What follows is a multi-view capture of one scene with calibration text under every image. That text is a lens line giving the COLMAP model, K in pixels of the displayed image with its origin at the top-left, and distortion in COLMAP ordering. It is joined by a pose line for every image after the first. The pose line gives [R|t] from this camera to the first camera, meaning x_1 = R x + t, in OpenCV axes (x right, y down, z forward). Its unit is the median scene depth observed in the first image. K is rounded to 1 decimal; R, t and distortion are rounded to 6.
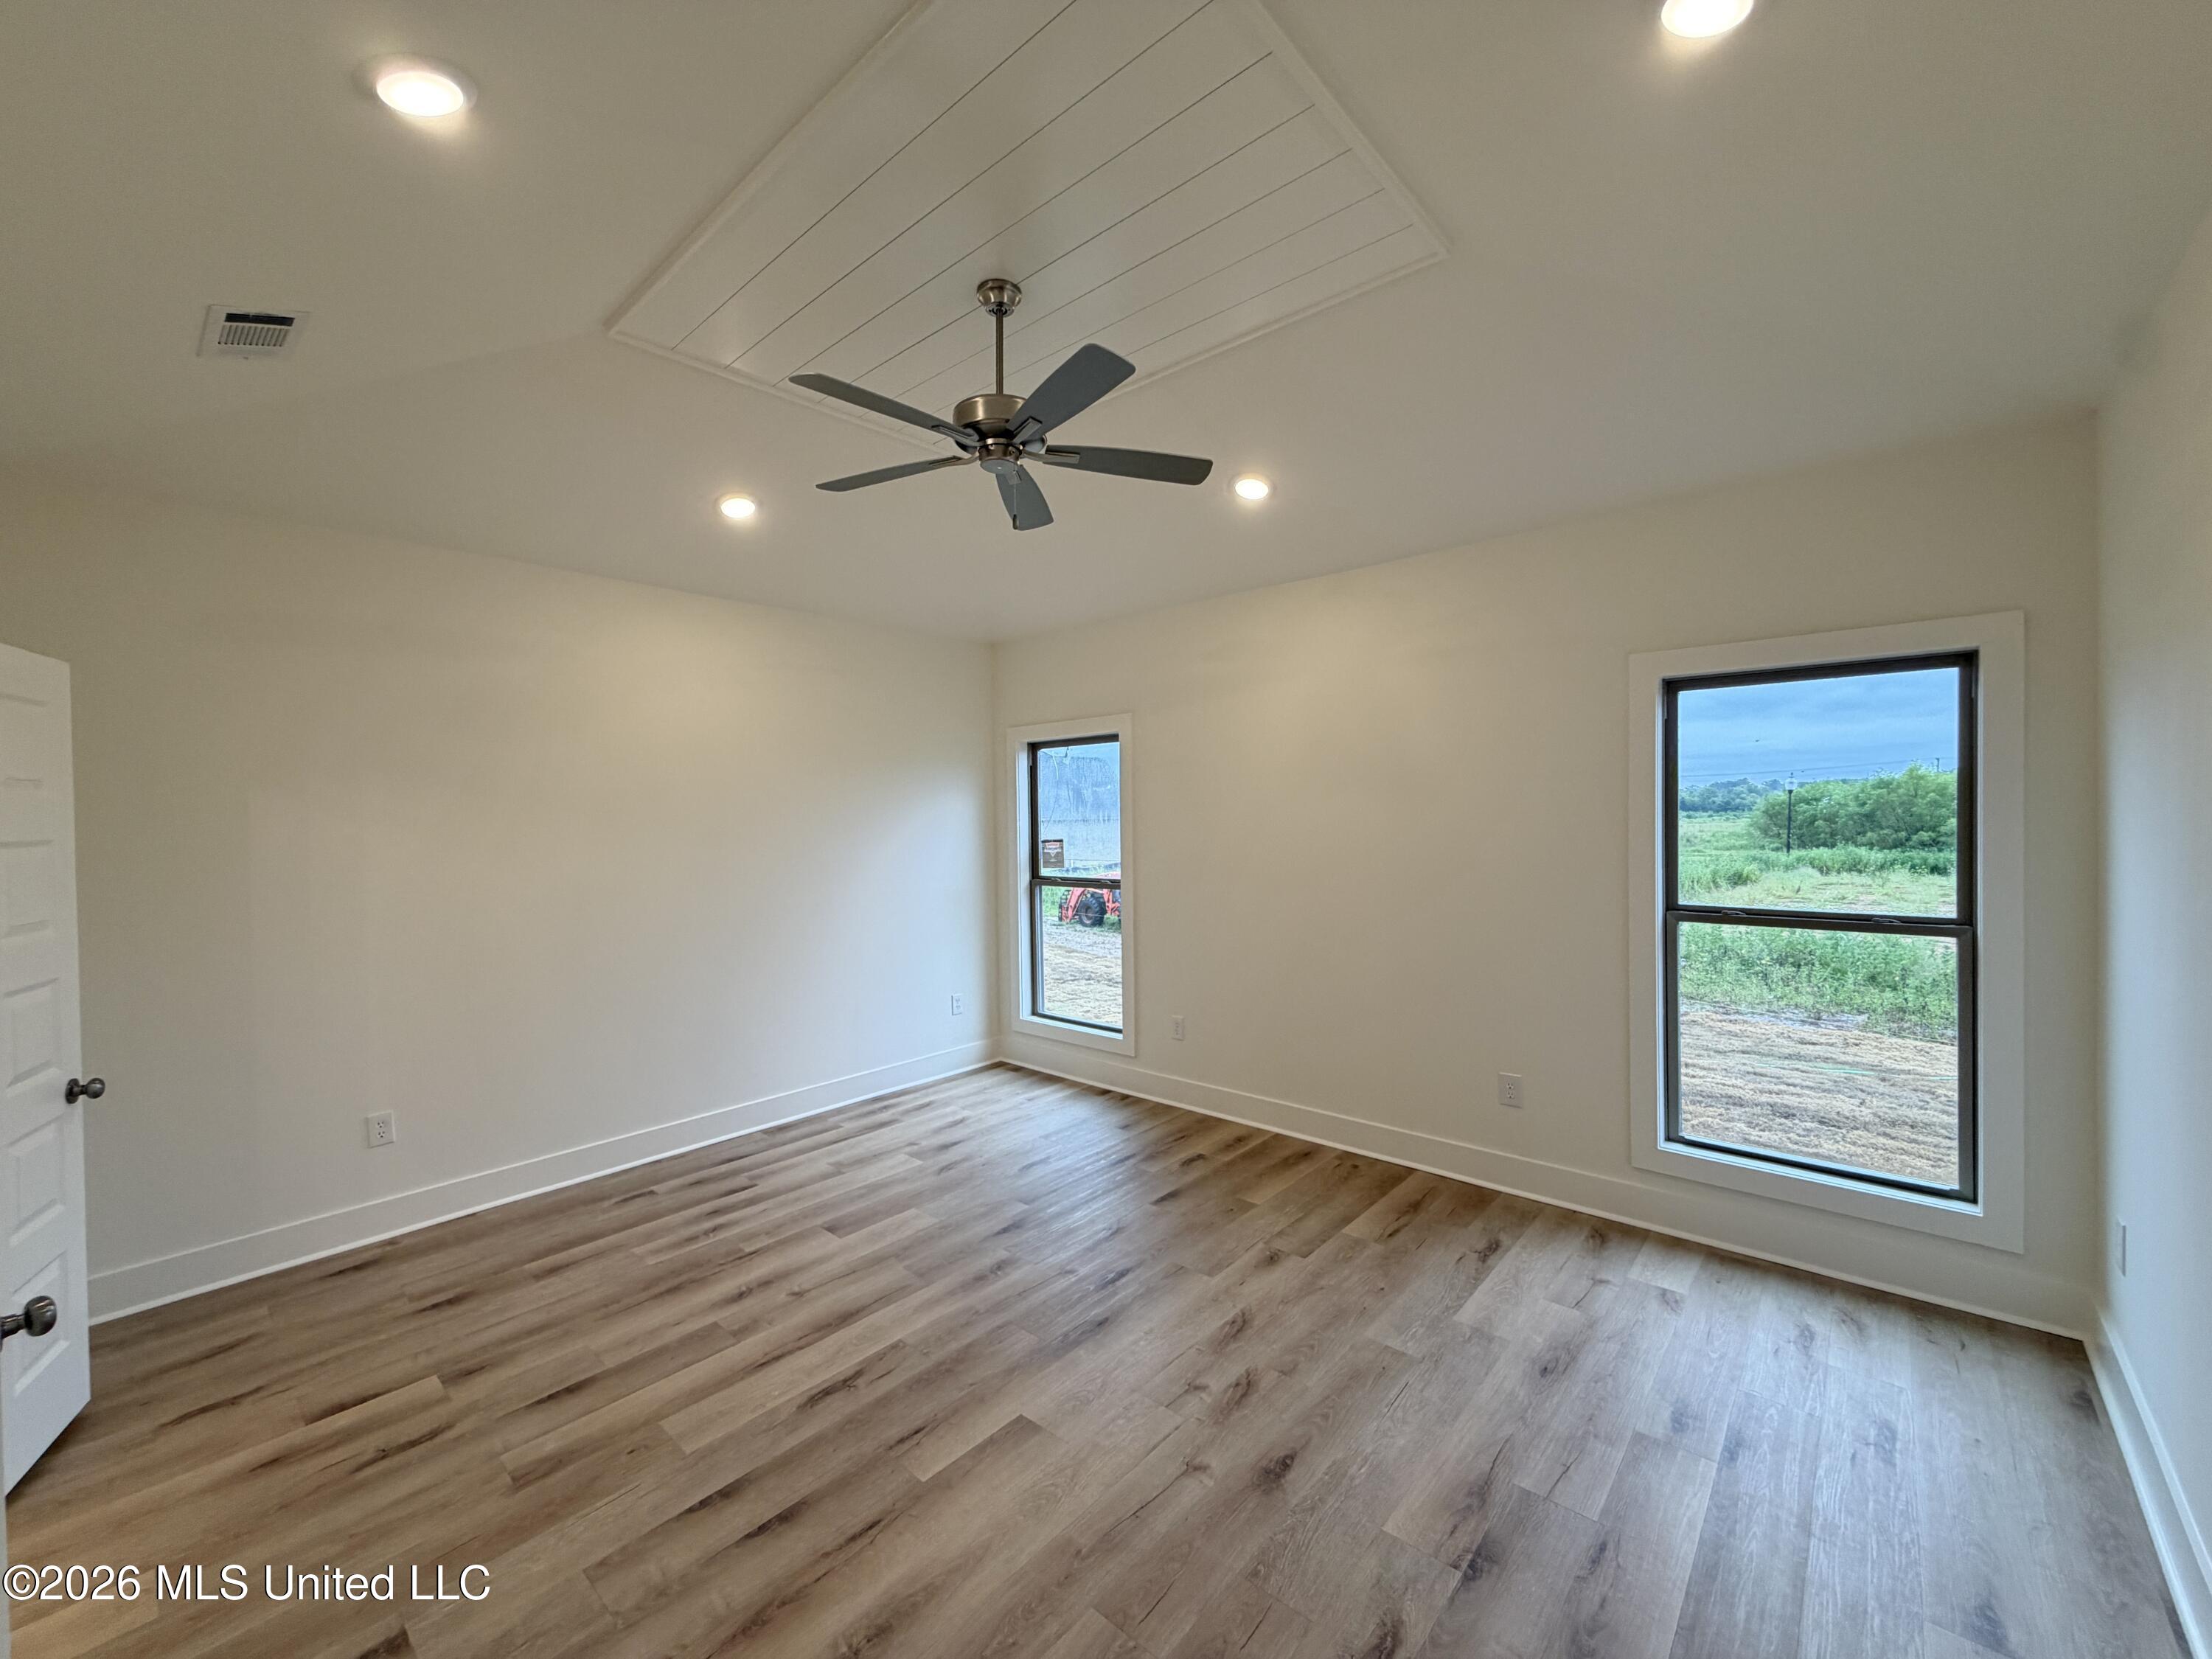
lens RADIAL K [[880.2, 0, 1101.2], [0, 880.2, 830.0], [0, 0, 1]] dist [-0.000364, -0.000206]
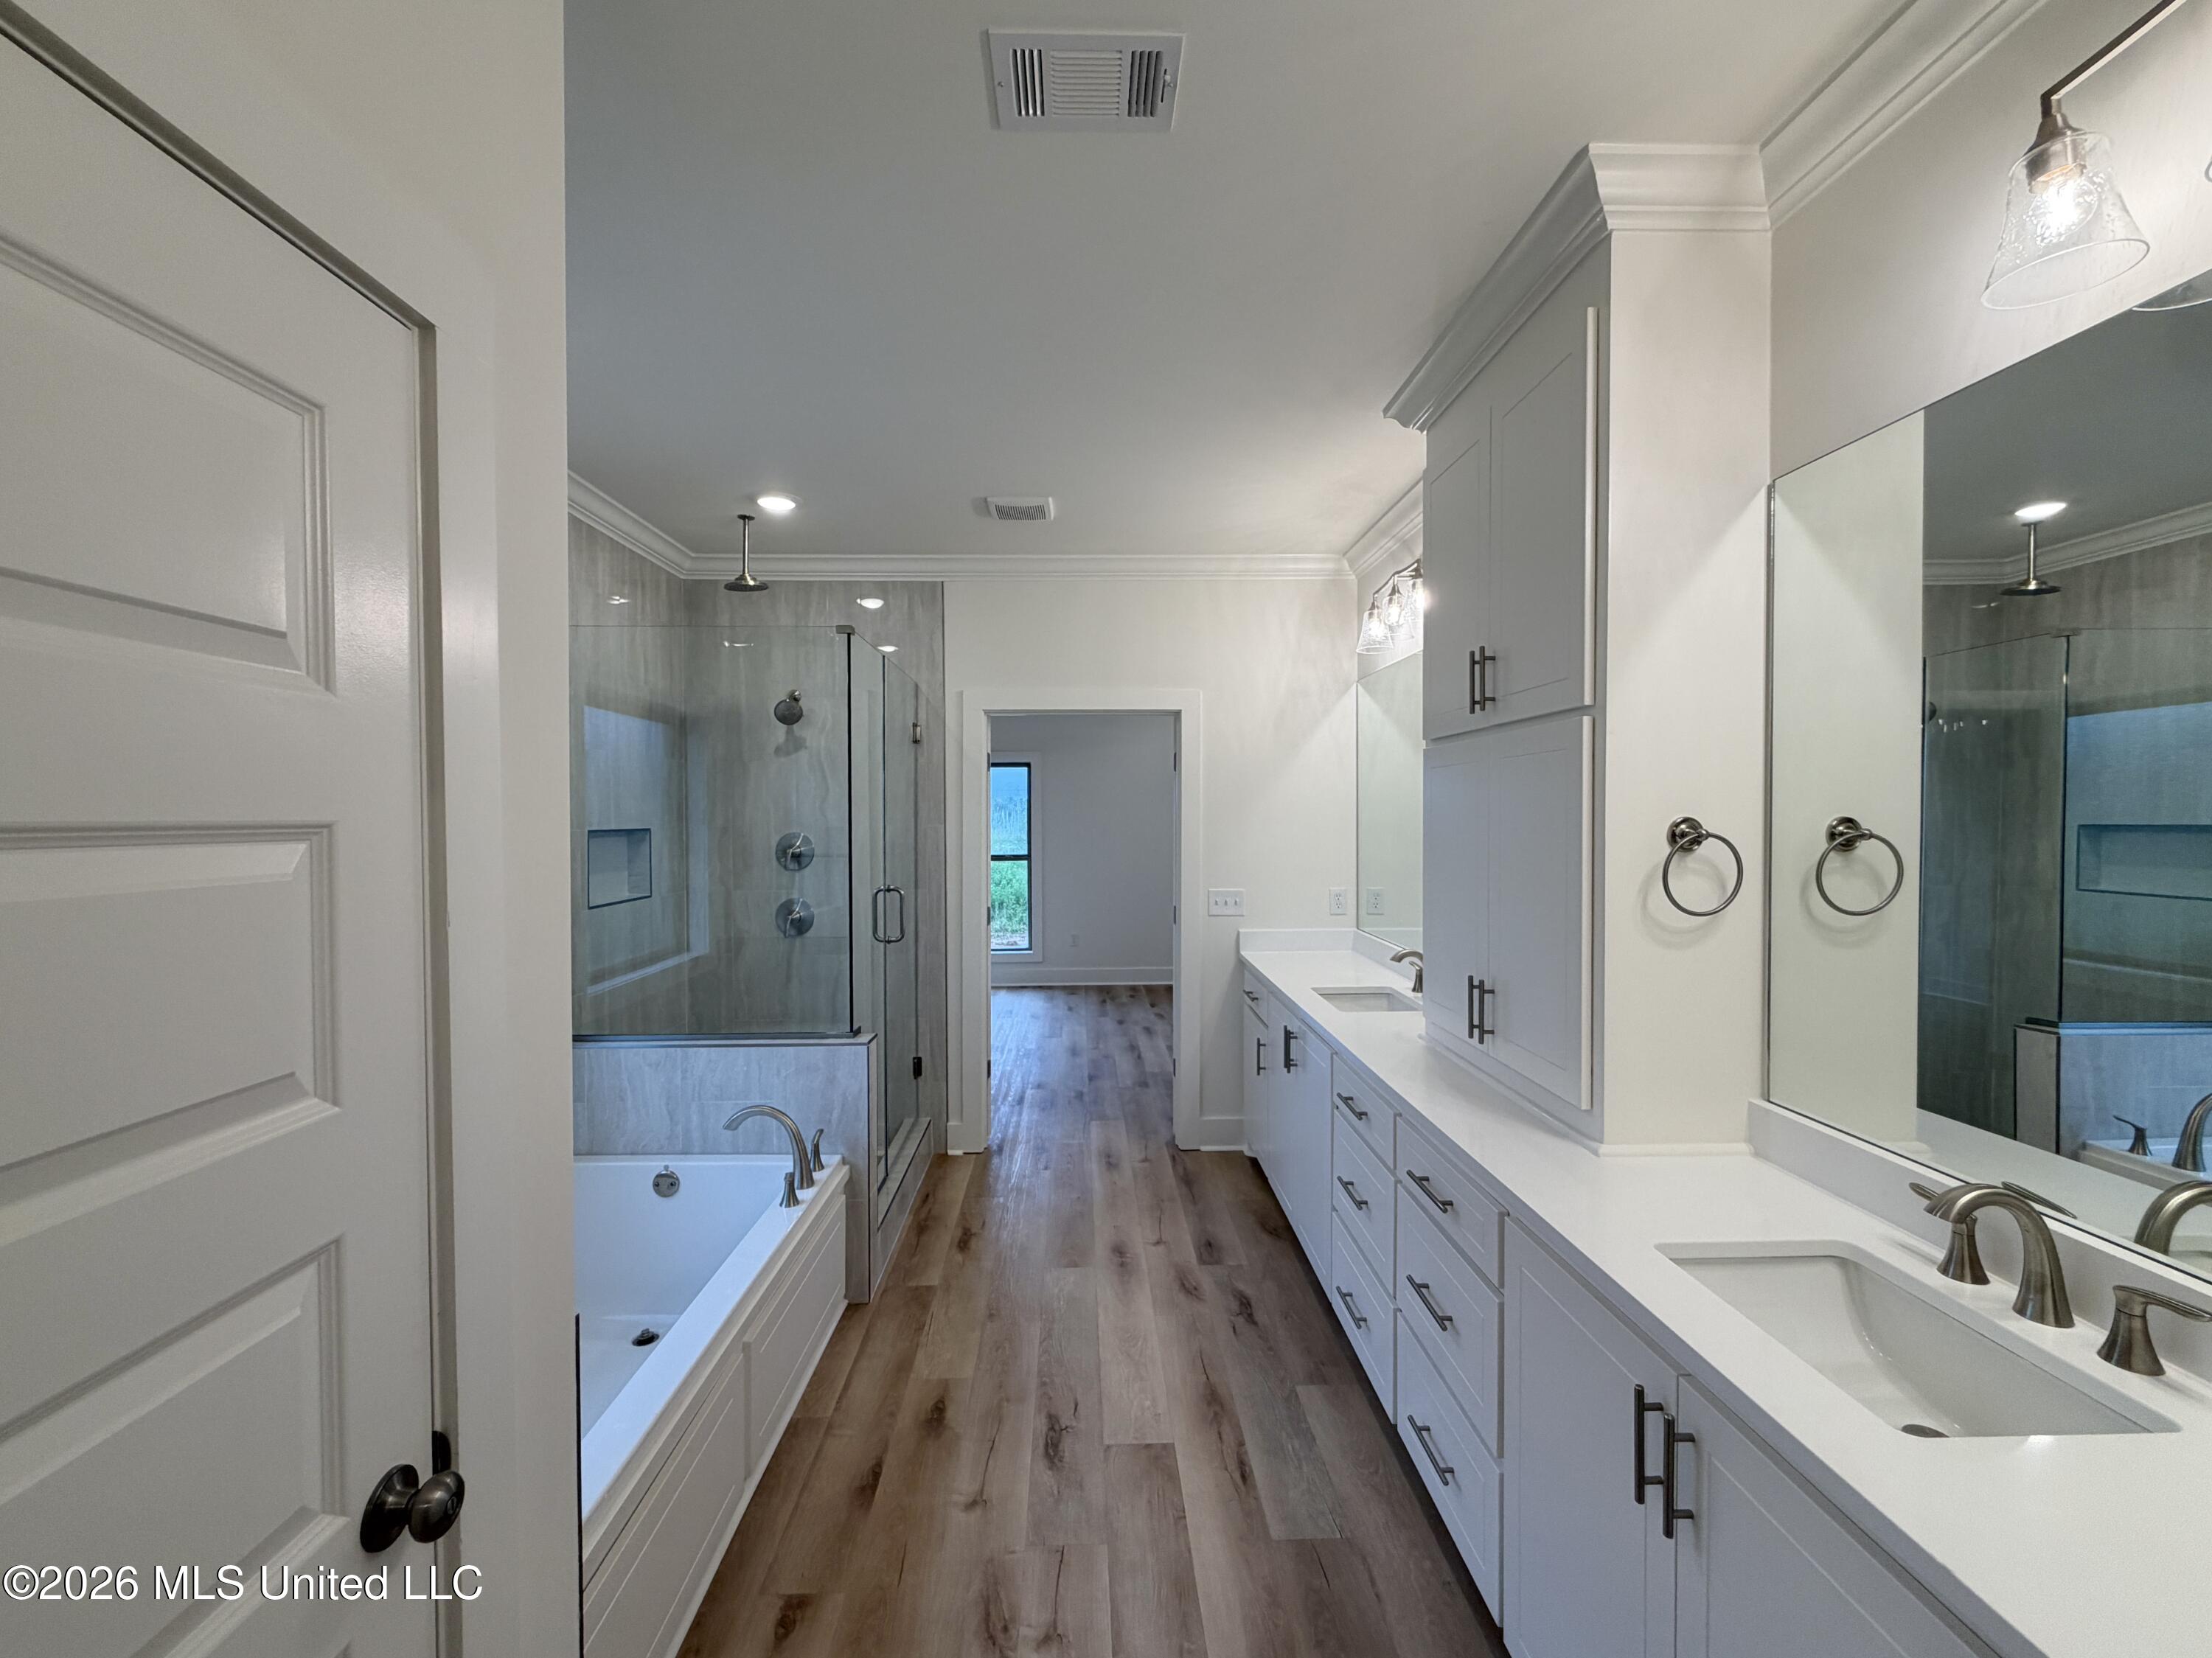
lens RADIAL K [[928.8, 0, 1099.3], [0, 928.8, 804.2], [0, 0, 1]] dist [0.000518, 0.000207]
pose [[0.730148, 0.015975, 0.683103, -2.069644], [0.008597, 0.999433, -0.032562, 0.052183], [-0.683235, 0.029648, 0.729596, -0.639777]]
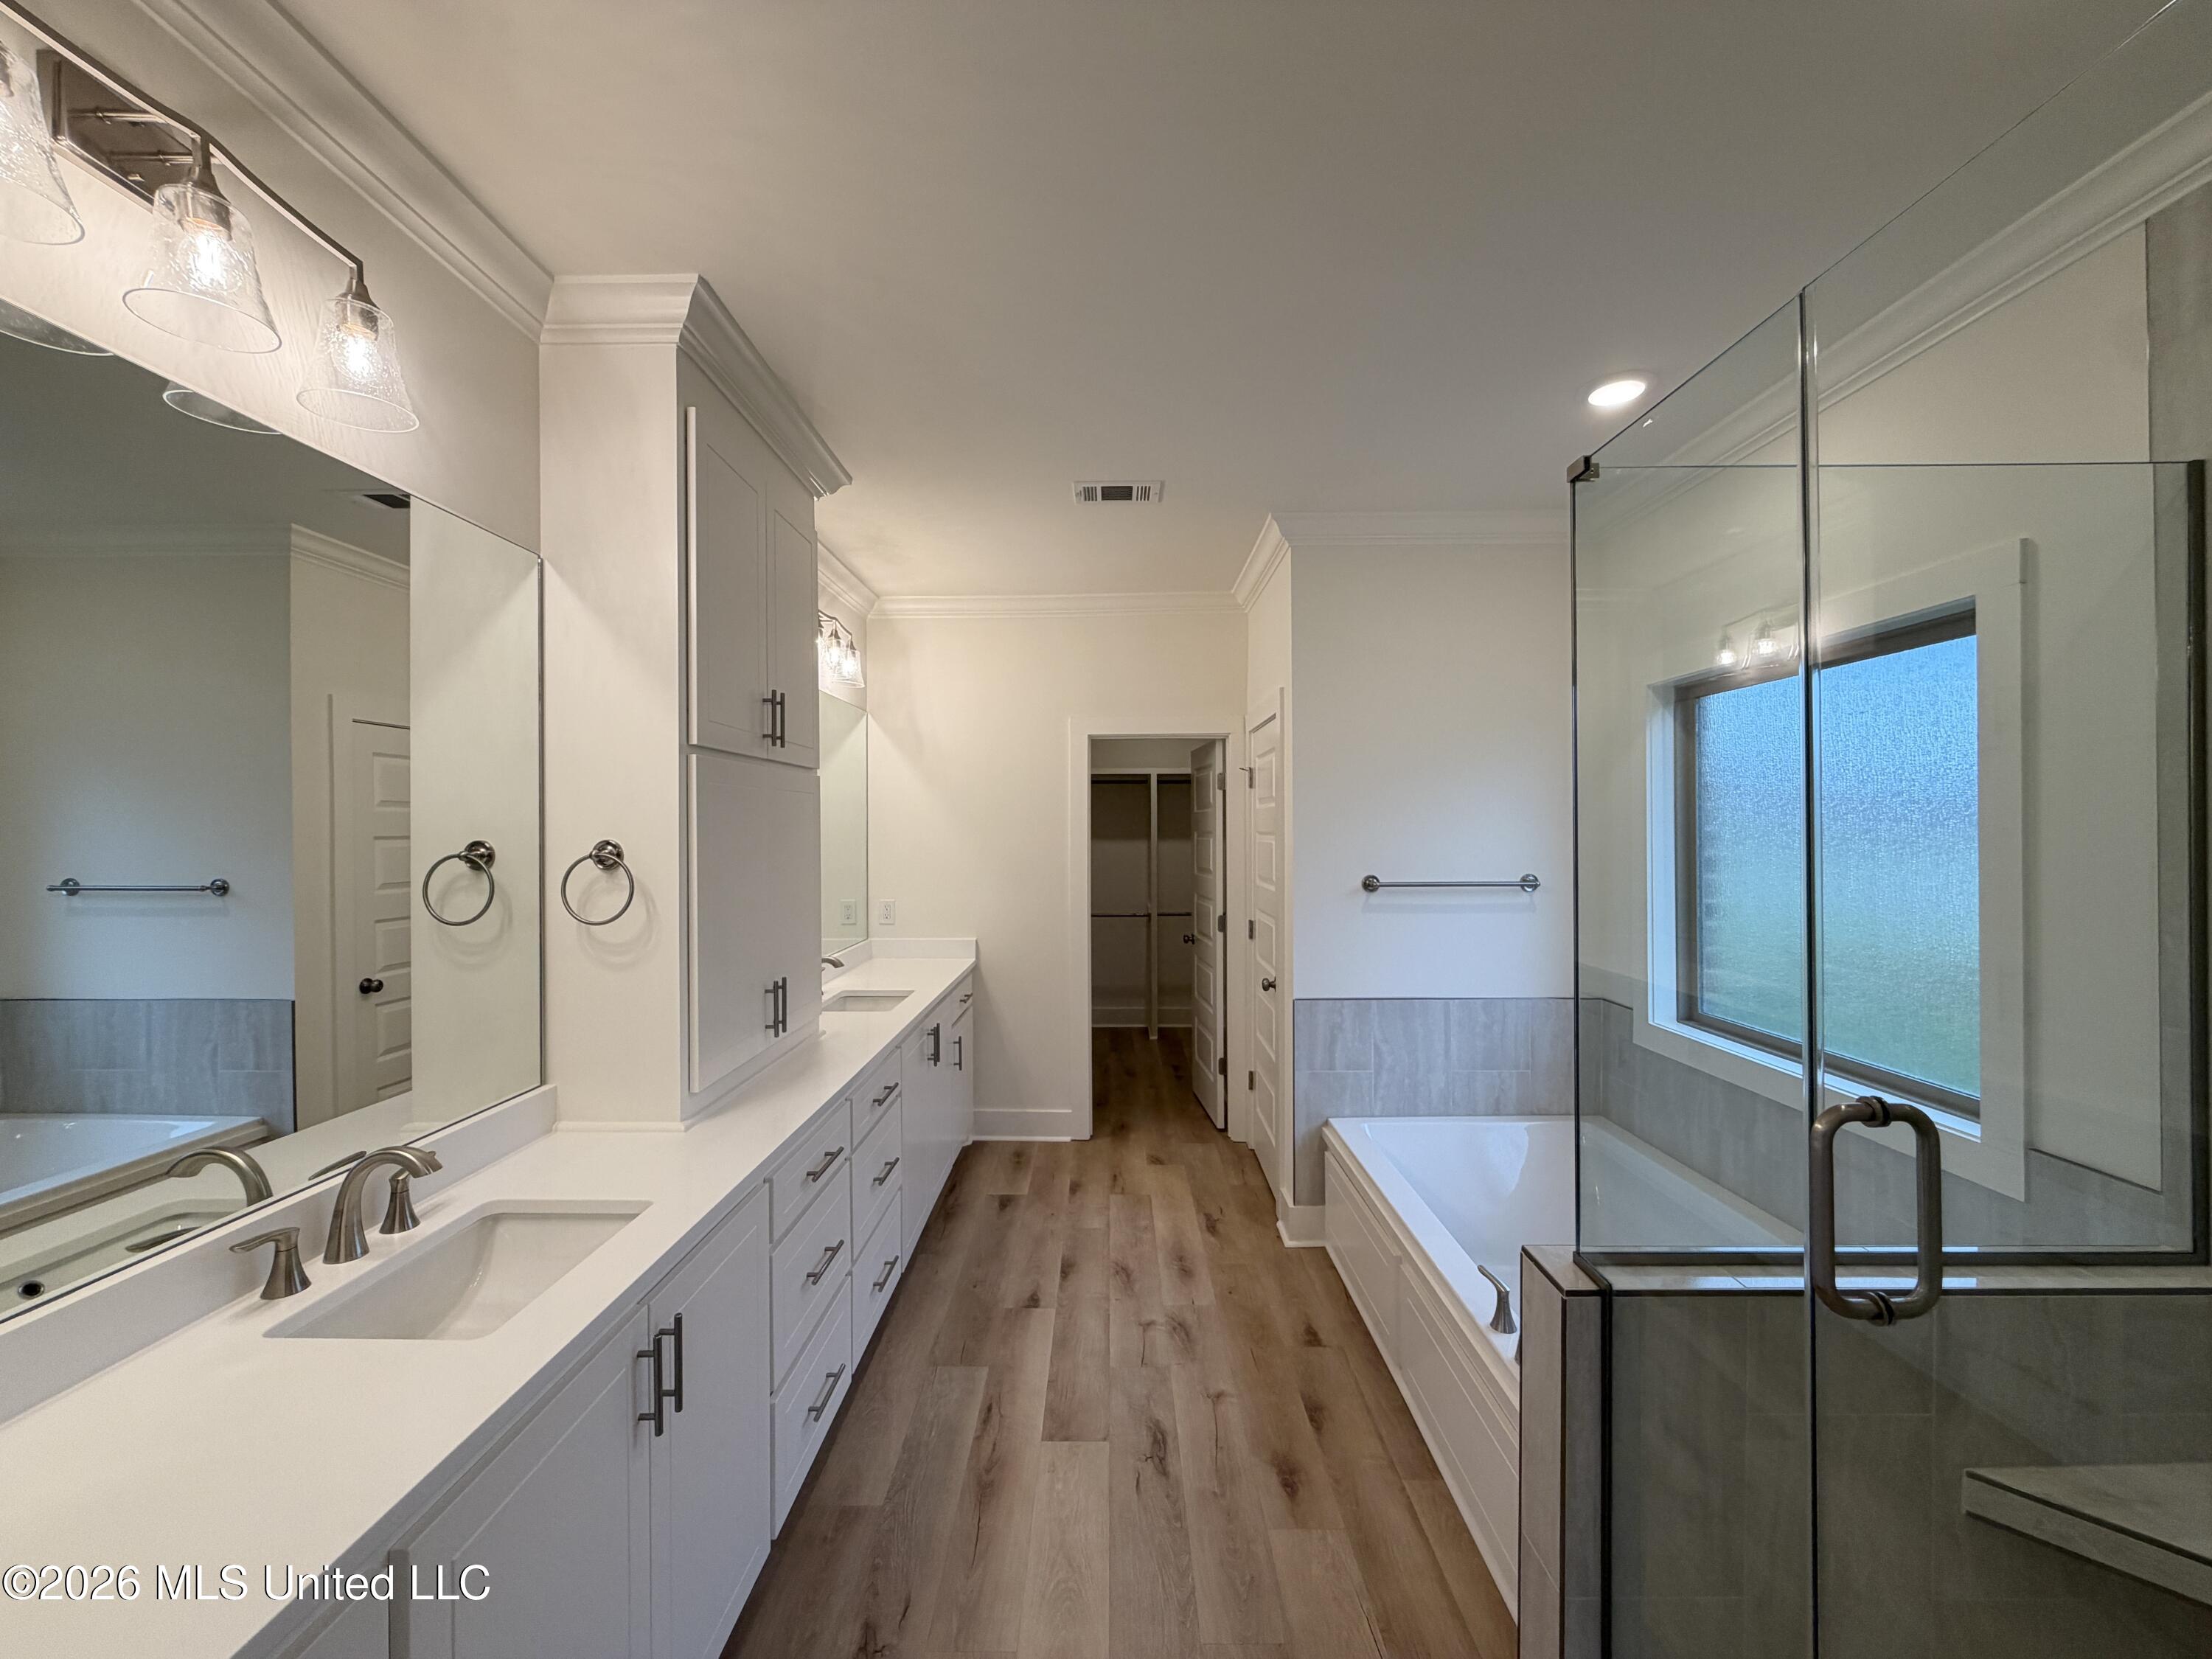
lens RADIAL K [[880.2, 0, 1101.2], [0, 880.2, 830.0], [0, 0, 1]] dist [-0.000364, -0.000206]
pose [[-0.753155, 0.018119, -0.657593, -0.851828], [0.002641, 0.999696, 0.024520, 0.007195], [0.657837, 0.016731, -0.752974, 0.696465]]
